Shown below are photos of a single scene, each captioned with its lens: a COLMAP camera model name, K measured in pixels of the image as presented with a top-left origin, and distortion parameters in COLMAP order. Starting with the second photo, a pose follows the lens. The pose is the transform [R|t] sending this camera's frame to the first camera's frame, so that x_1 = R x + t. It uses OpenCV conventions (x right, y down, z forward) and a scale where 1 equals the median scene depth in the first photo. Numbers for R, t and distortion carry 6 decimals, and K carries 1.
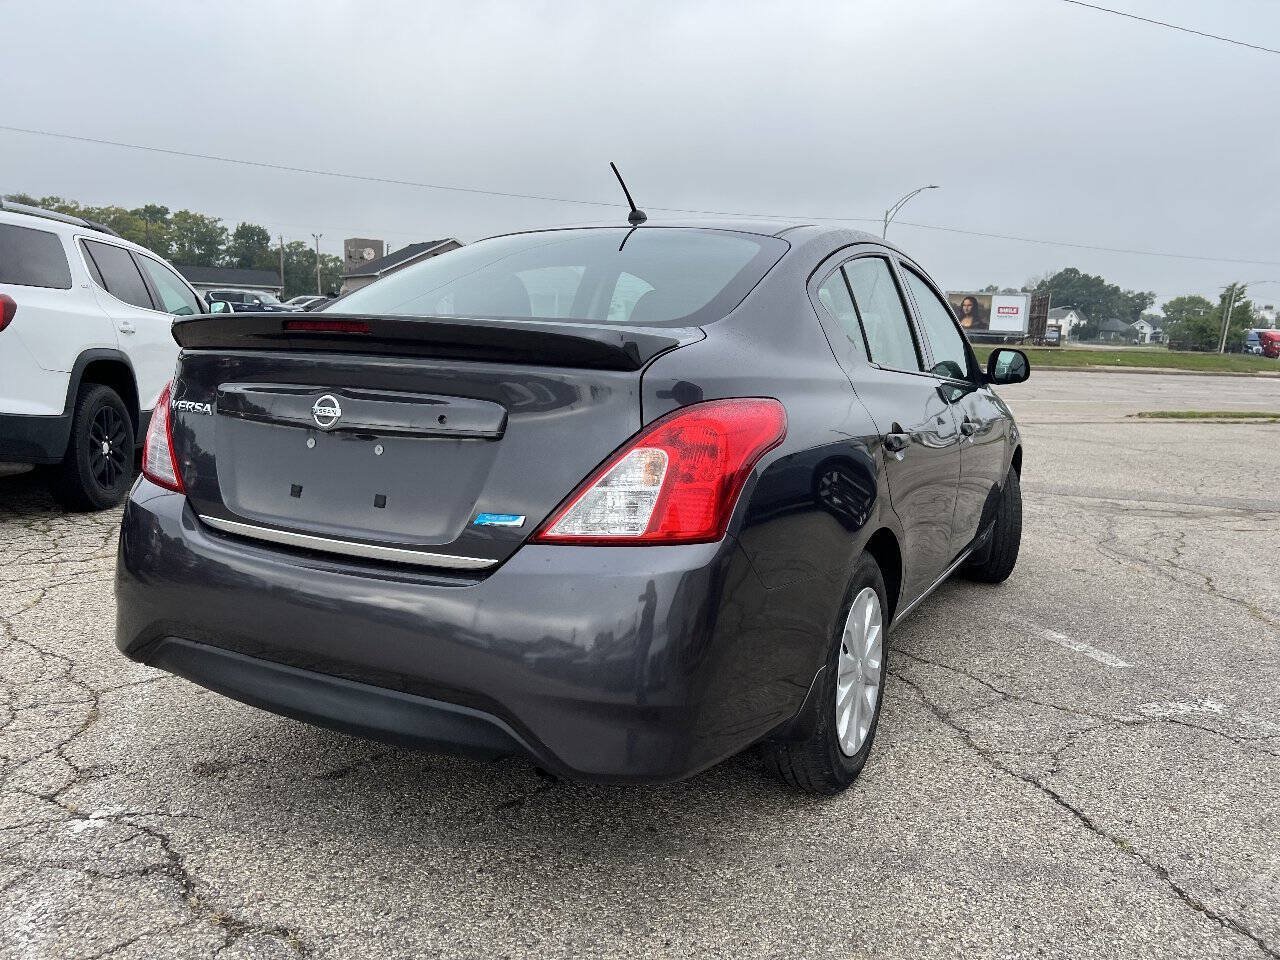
lens RADIAL K [[959.3, 0, 640.4], [0, 959.3, 490.9], [0, 0, 1]] dist [0.047253, -0.051389]
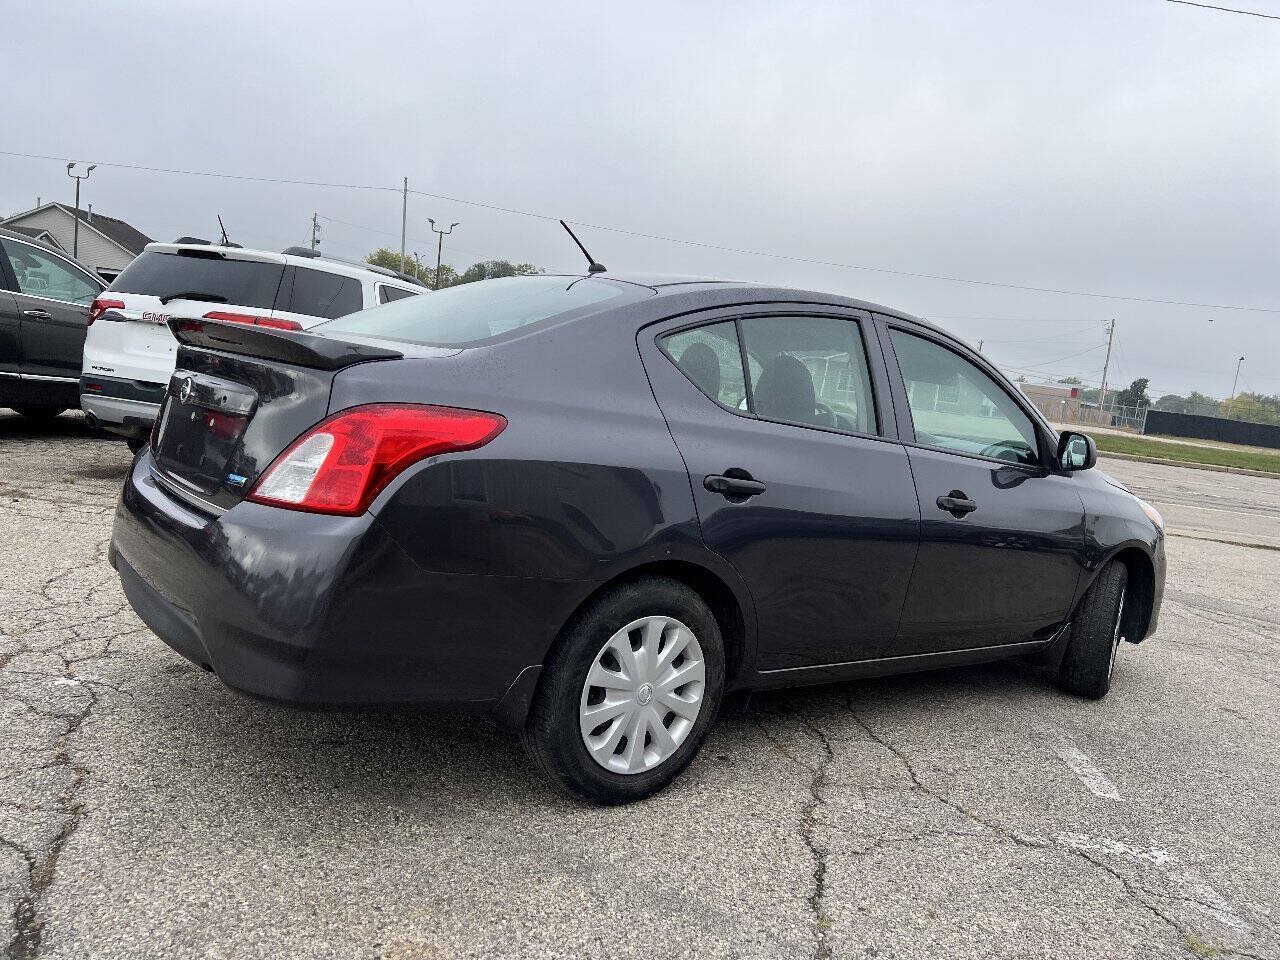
lens RADIAL K [[959.3, 0, 650.6], [0, 959.3, 476.8], [0, 0, 1]] dist [0.047253, -0.051389]
pose [[0.915433, 0.116647, -0.385195, 0.597172], [-0.150505, 0.986857, -0.058836, 0.013973], [0.373270, 0.111835, 0.920958, 0.016313]]
